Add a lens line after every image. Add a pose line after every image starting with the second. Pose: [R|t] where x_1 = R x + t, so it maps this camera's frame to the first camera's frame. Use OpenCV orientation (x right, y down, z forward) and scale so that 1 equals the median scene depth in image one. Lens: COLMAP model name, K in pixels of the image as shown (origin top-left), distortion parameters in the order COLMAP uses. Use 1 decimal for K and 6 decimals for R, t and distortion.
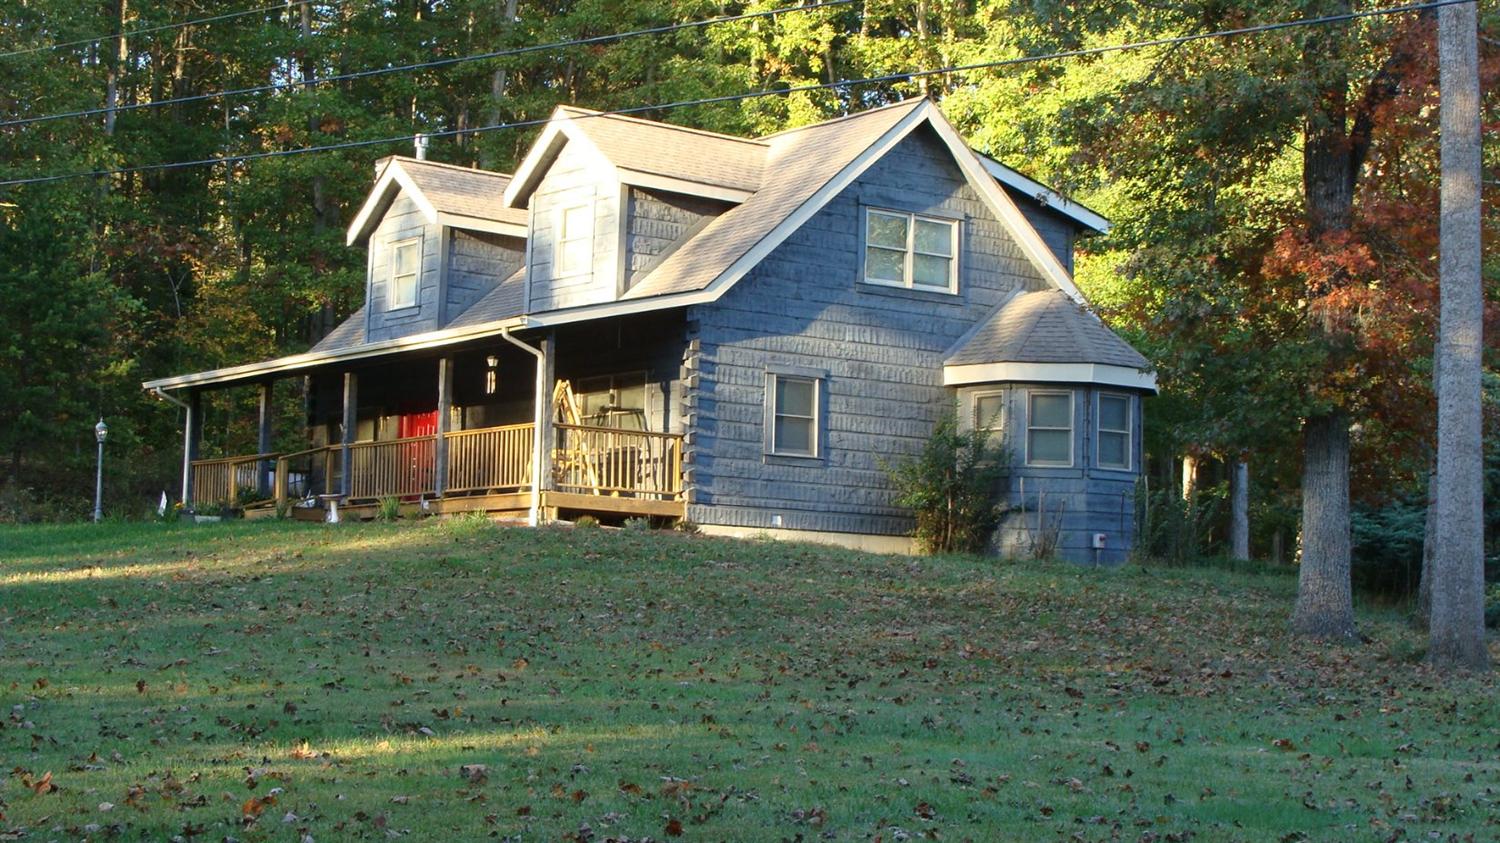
lens RADIAL K [[2617.8, 0, 728.7], [0, 2617.8, 426.1], [0, 0, 1]] dist [-0.077702, 0.283616]
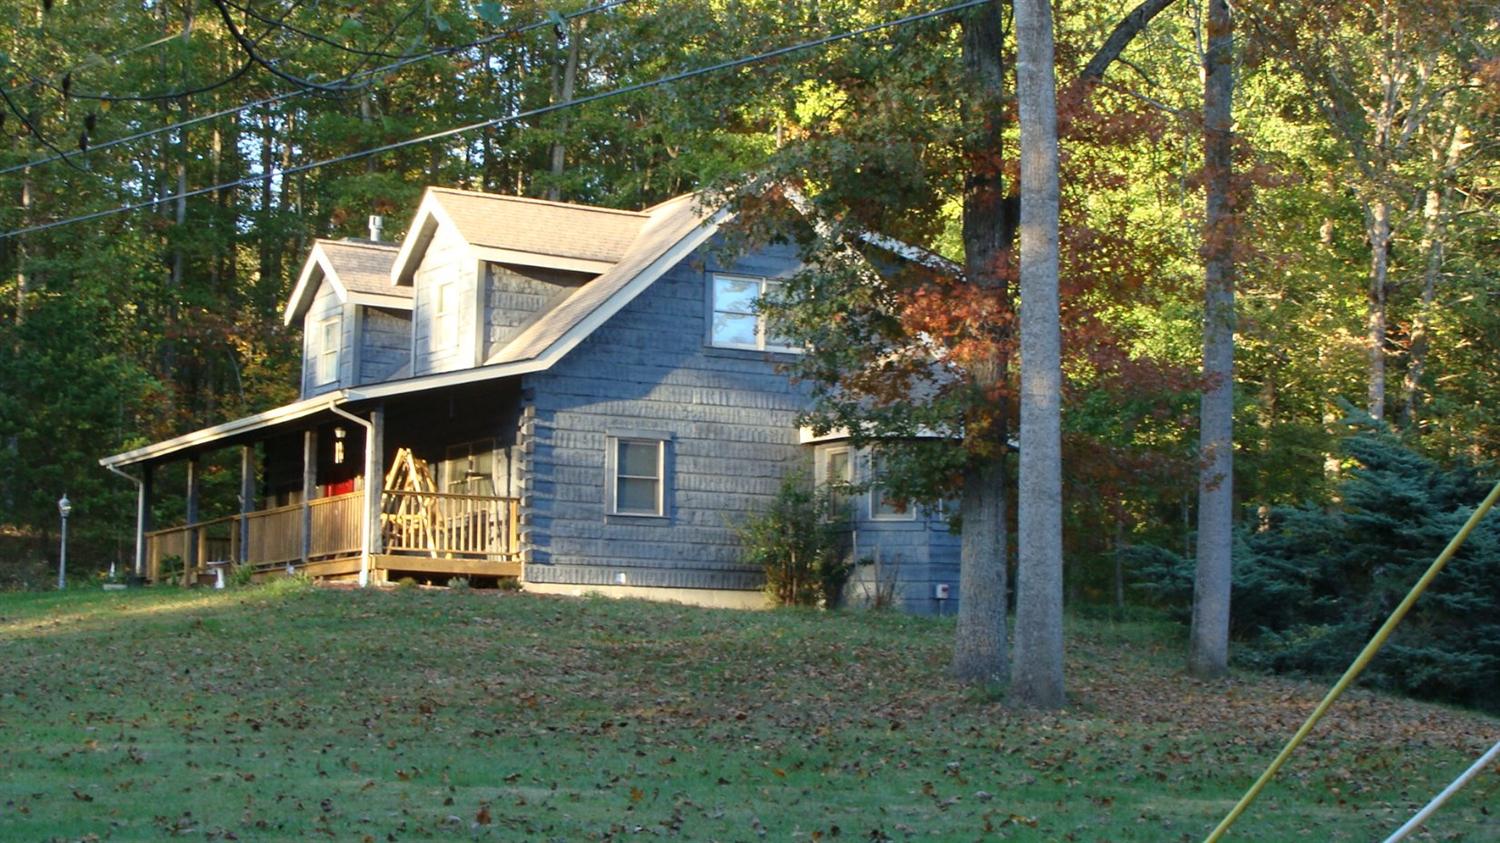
lens RADIAL K [[2617.8, 0, 728.7], [0, 2617.8, 426.1], [0, 0, 1]] dist [-0.077702, 0.283616]
pose [[0.992155, -0.027767, -0.121888, 0.185351], [0.024915, 0.999380, -0.024860, 0.002626], [0.122503, 0.021628, 0.992232, -0.027143]]
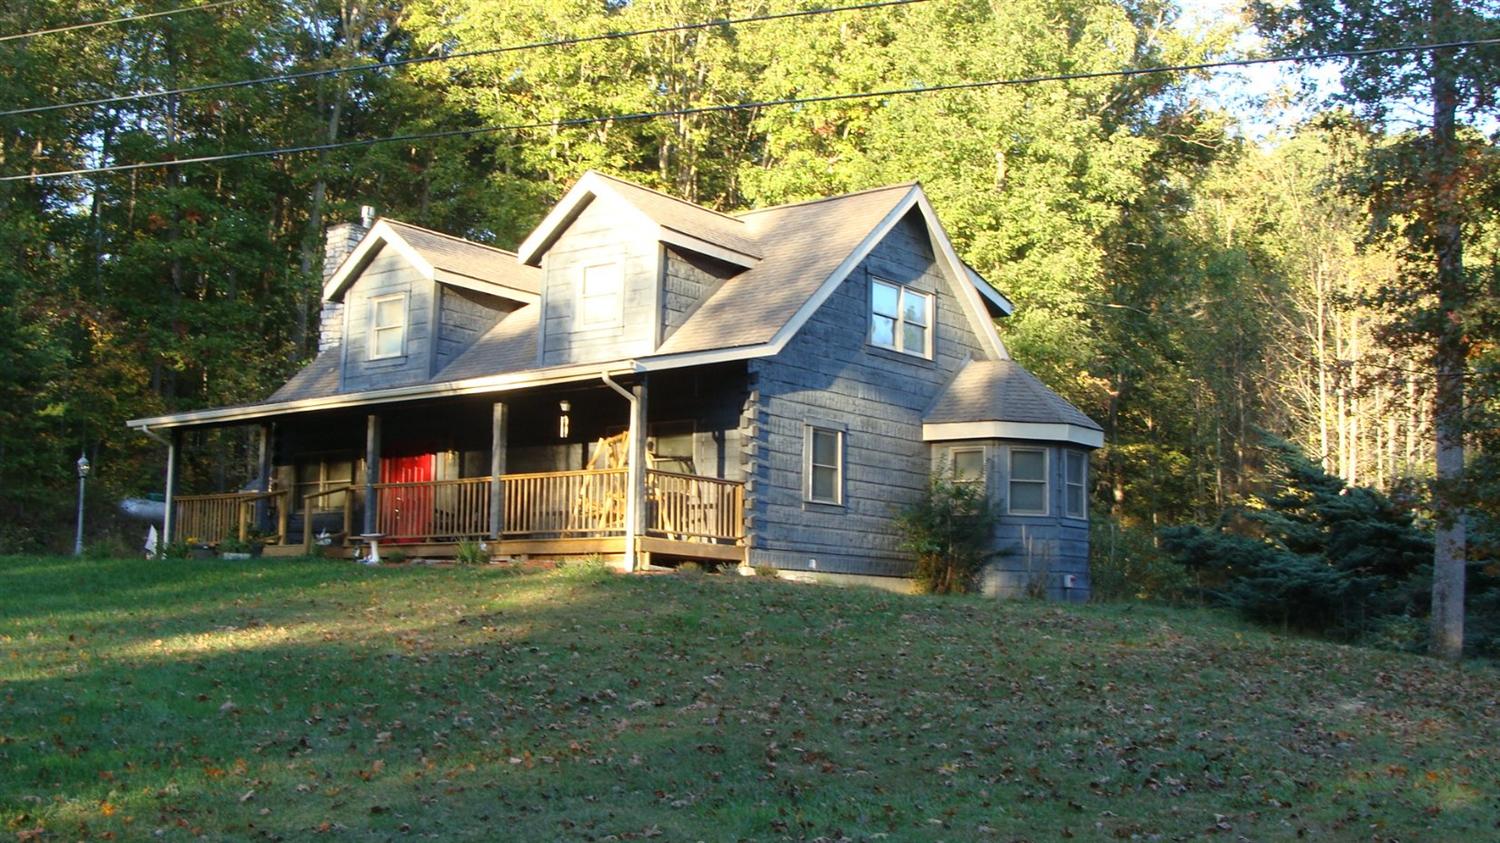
lens RADIAL K [[1700.7, 0, 738.1], [0, 1700.7, 419.3], [0, 0, 1]] dist [-0.206712, 0.243327]
pose [[0.964390, 0.026397, 0.263165, -0.189325], [-0.017686, 0.999216, -0.035412, 0.002287], [-0.263893, 0.029497, 0.964101, 0.334346]]
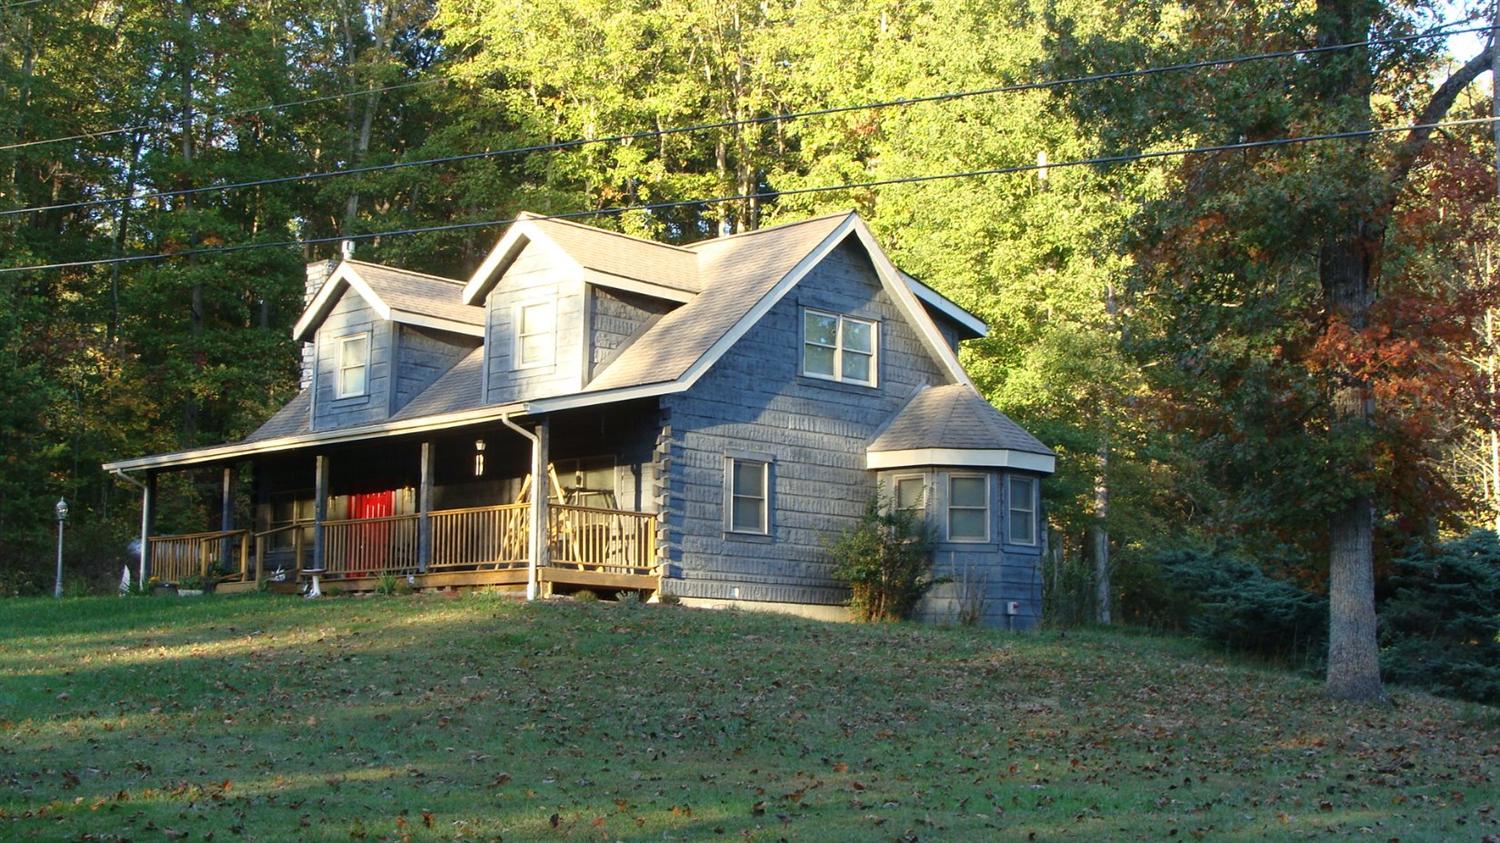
lens RADIAL K [[2084.1, 0, 724.9], [0, 2084.1, 424.5], [0, 0, 1]] dist [-0.118172, 0.015188]
pose [[0.988642, 0.005653, 0.150181, -0.114014], [-0.000011, 0.999295, -0.037545, -0.001261], [-0.150287, 0.037117, 0.987945, 0.137051]]
